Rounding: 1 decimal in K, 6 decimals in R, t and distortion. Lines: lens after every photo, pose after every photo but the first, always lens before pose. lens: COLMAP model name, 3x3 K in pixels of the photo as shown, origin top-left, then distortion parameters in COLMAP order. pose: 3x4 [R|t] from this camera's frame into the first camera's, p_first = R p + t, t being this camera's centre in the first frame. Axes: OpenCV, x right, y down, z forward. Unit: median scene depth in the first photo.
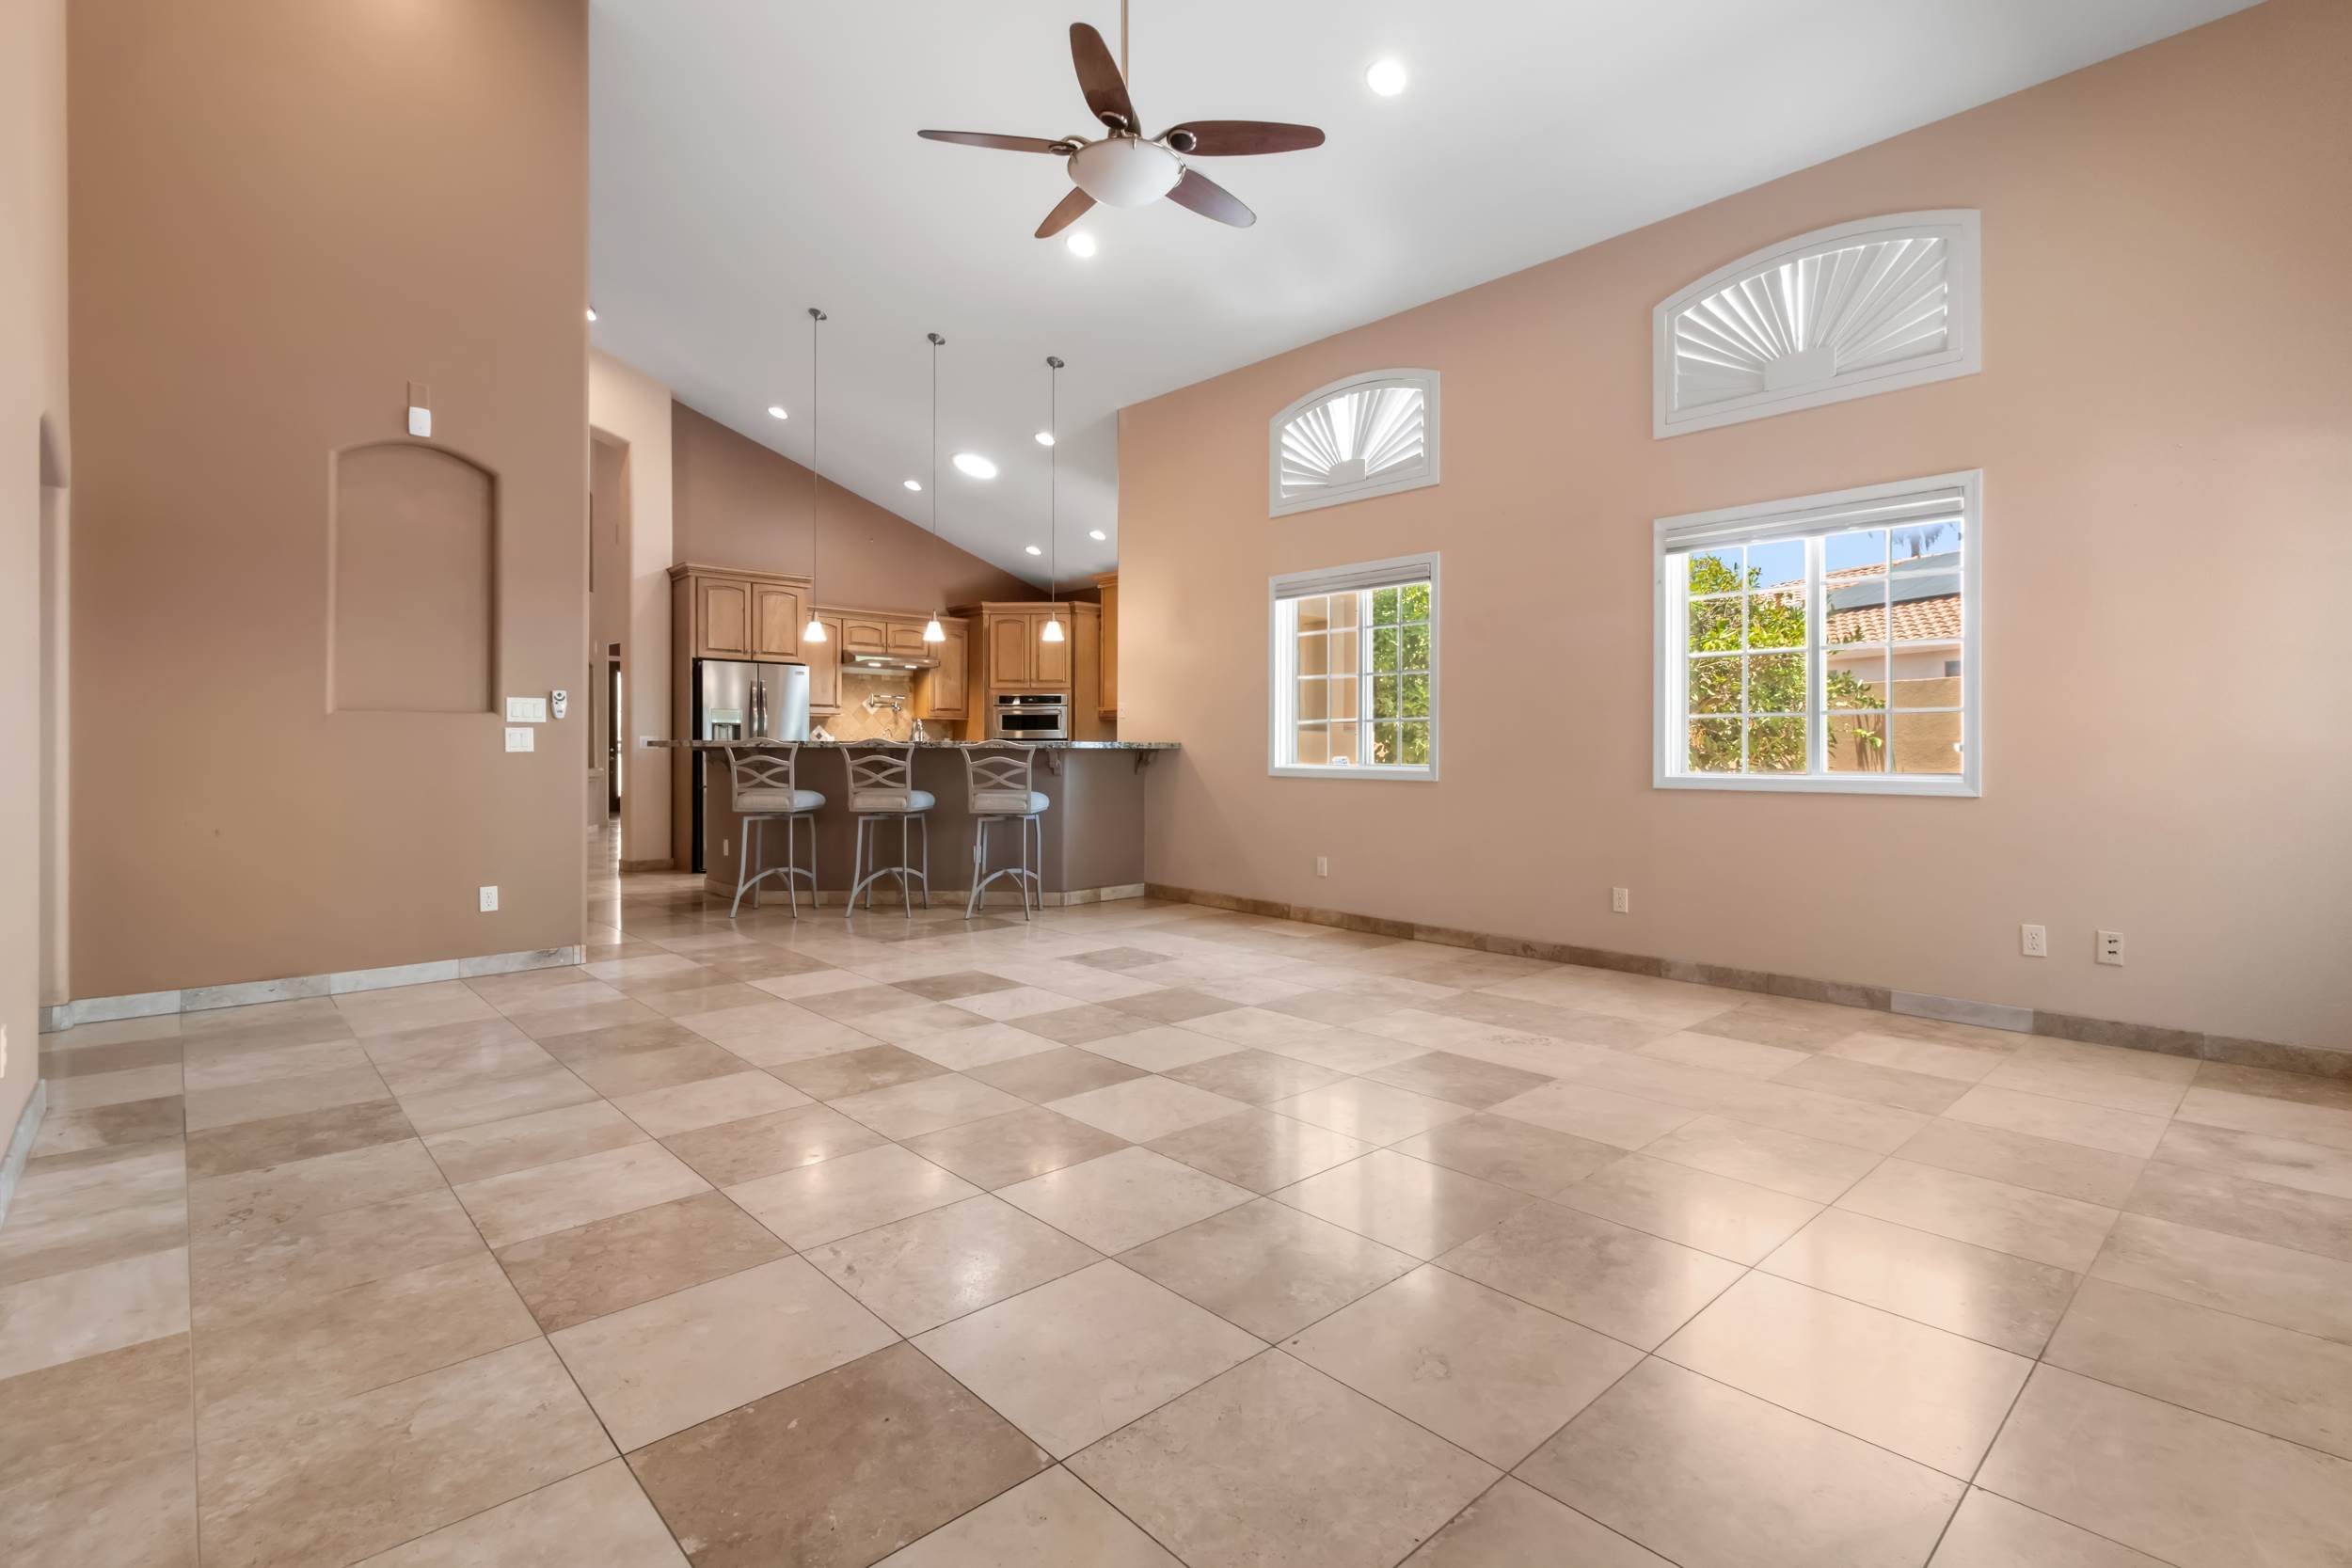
lens RADIAL K [[1090.6, 0, 1198.7], [0, 1090.6, 756.5], [0, 0, 1]] dist [0.002968, 0.000213]
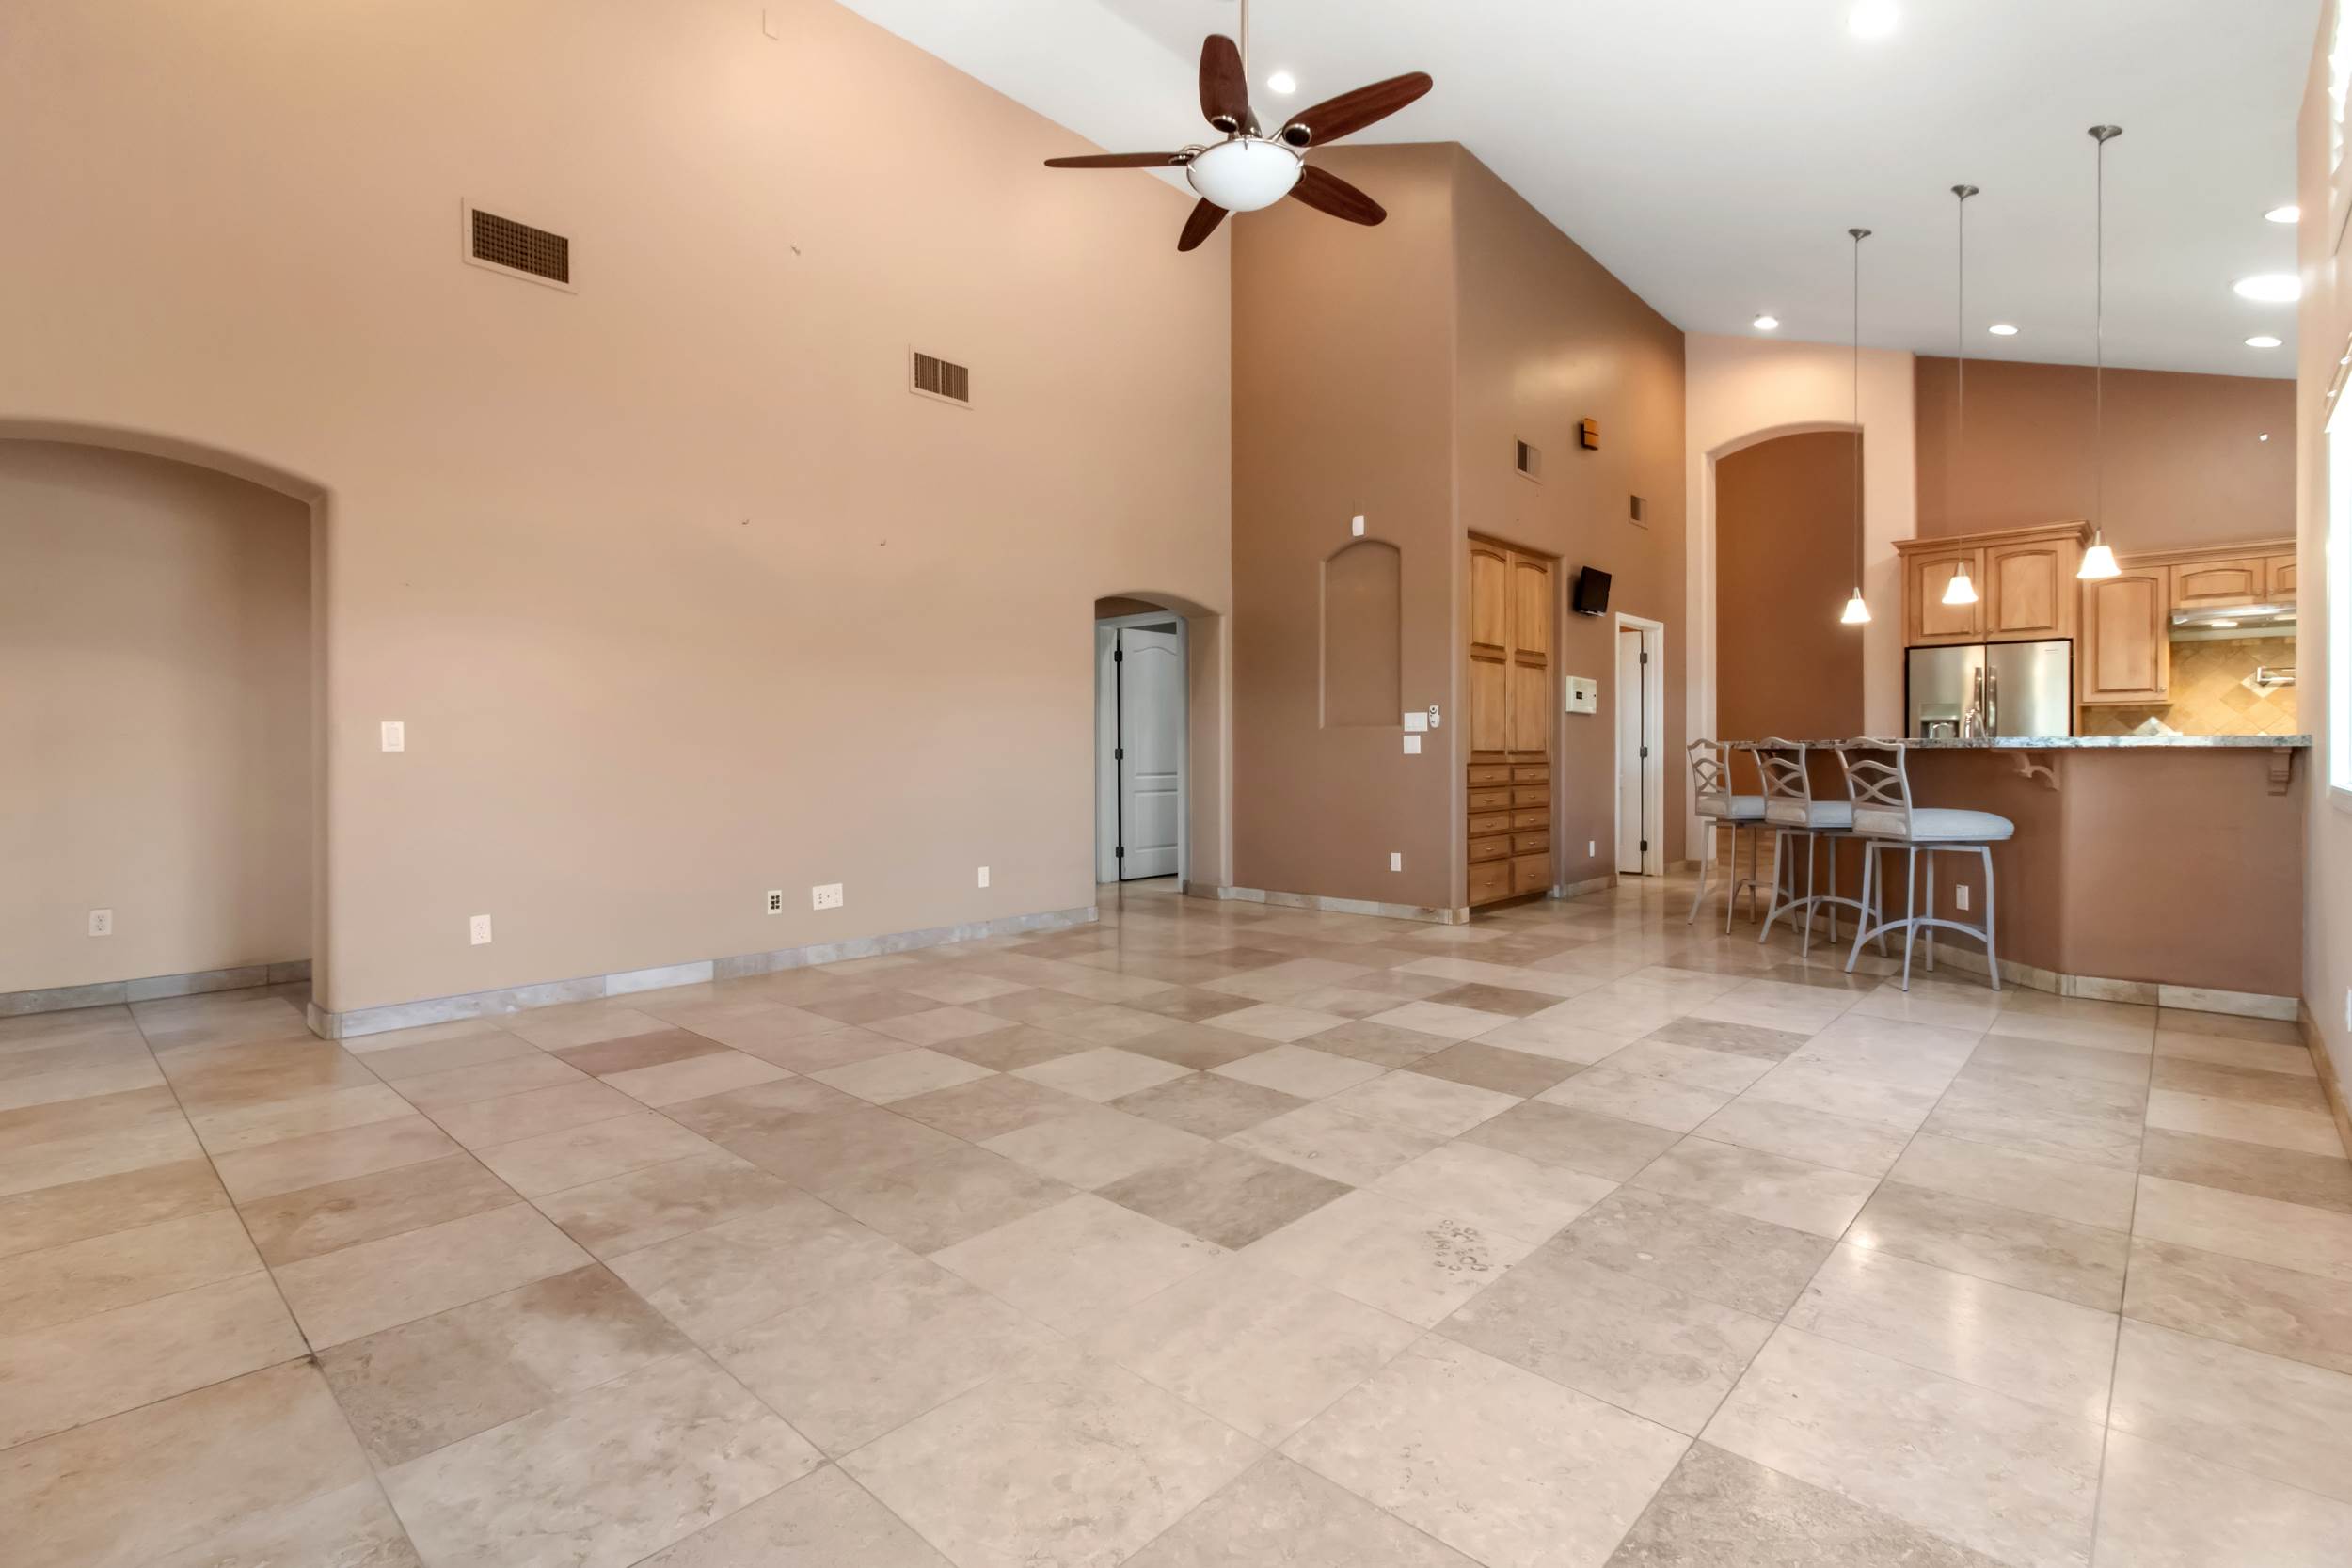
lens RADIAL K [[1090.6, 0, 1190.8], [0, 1090.6, 754.0], [0, 0, 1]] dist [0.002968, 0.000213]
pose [[0.077890, -0.001315, -0.996961, 0.375603], [-0.003625, 0.999992, -0.001602, -0.000667], [0.996955, 0.003739, 0.077885, 0.352861]]
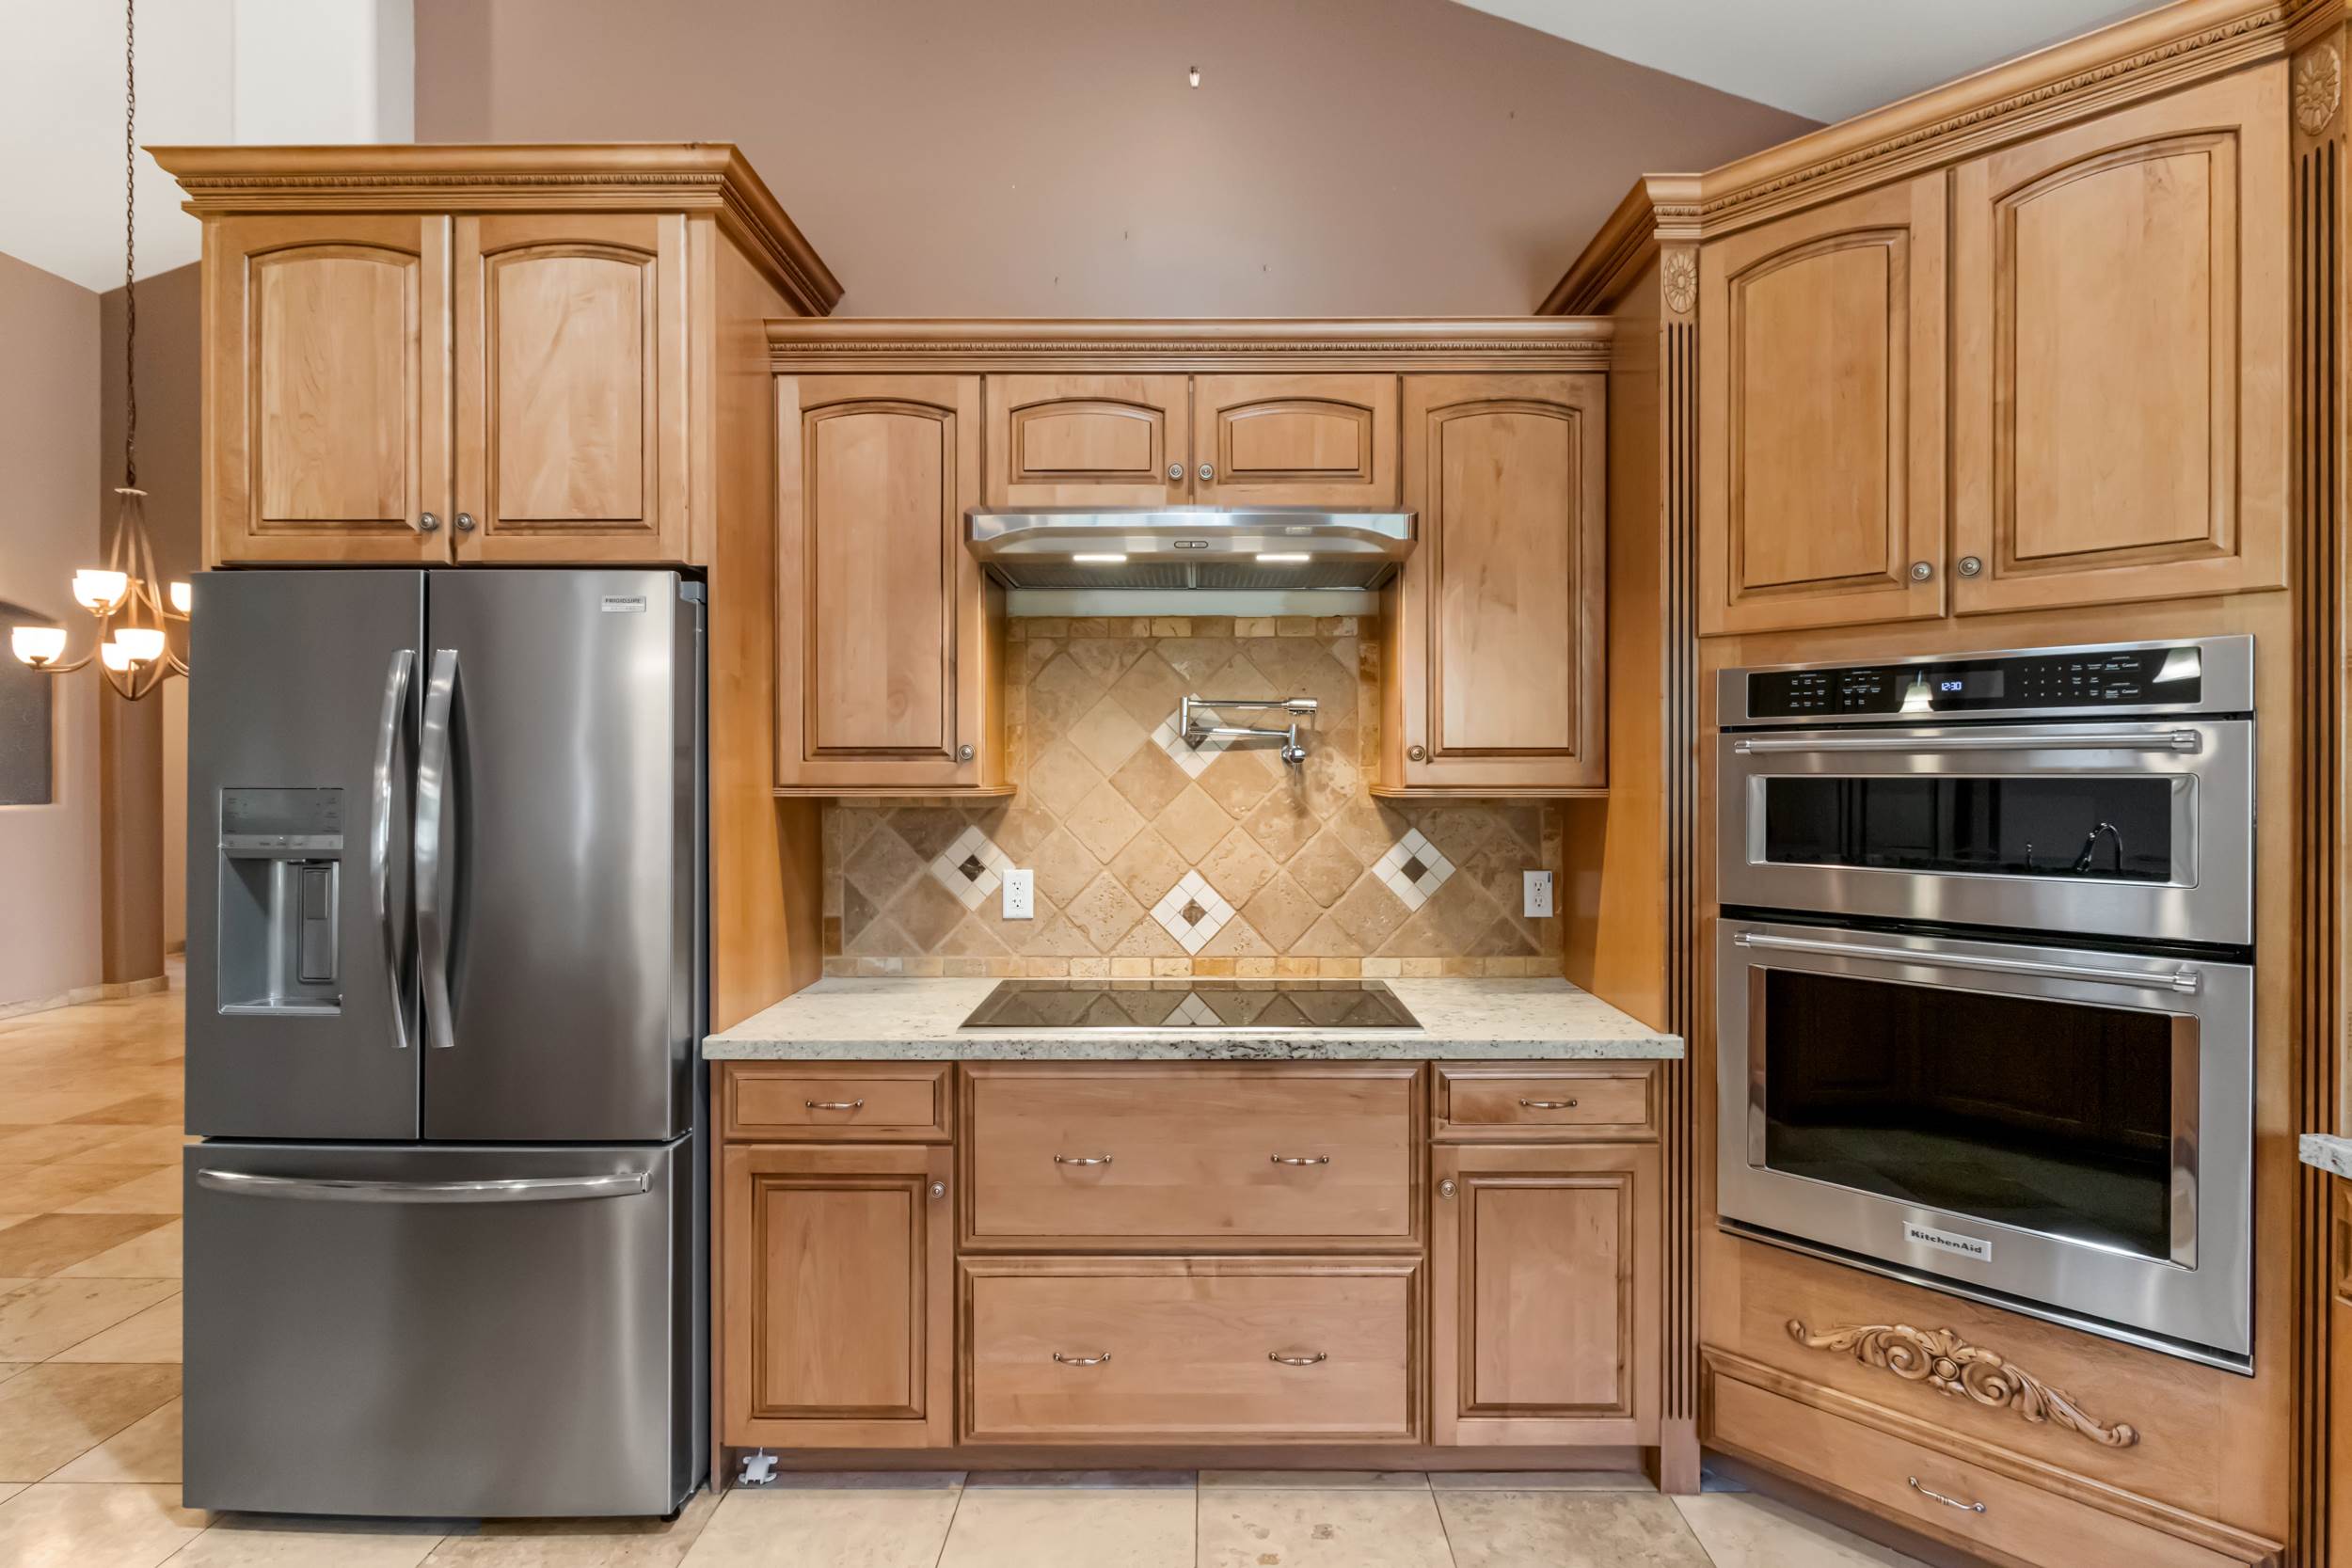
lens RADIAL K [[1147.9, 0, 1196.1], [0, 1147.9, 777.6], [0, 0, 1]] dist [-0.000835, -0.000846]
pose [[0.725452, 0.002733, -0.688267, -0.143163], [-0.002916, 0.999995, 0.000897, -0.046415], [0.688266, 0.001357, 0.725457, 0.967712]]
